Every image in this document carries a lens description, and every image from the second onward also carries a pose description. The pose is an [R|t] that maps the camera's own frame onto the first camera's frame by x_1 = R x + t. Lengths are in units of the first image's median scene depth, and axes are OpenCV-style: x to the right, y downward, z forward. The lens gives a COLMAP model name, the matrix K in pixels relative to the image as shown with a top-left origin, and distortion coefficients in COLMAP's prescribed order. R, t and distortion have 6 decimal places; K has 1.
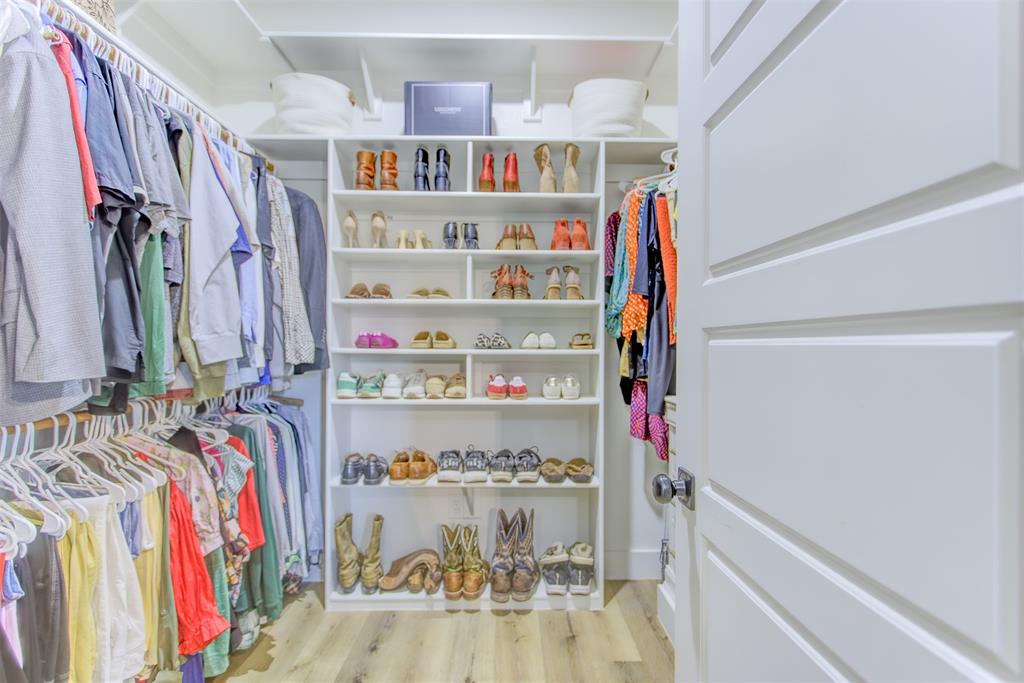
lens RADIAL K [[478.2, 0, 512.8], [0, 478.2, 343.6], [0, 0, 1]] dist [0.003703, -0.000072]
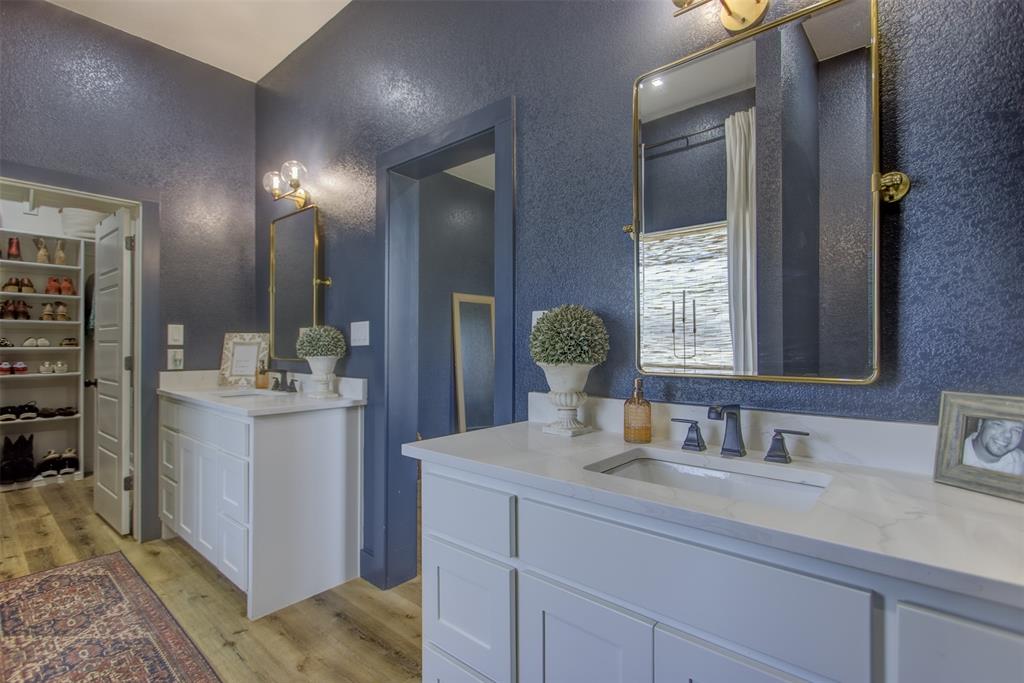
lens RADIAL K [[478.2, 0, 517.3], [0, 478.2, 341.1], [0, 0, 1]] dist [0.003703, -0.000072]
pose [[0.655538, -0.001425, 0.755161, -0.128422], [-0.001176, 0.999995, 0.002908, -0.018830], [-0.755162, -0.002795, 0.655533, -1.617140]]
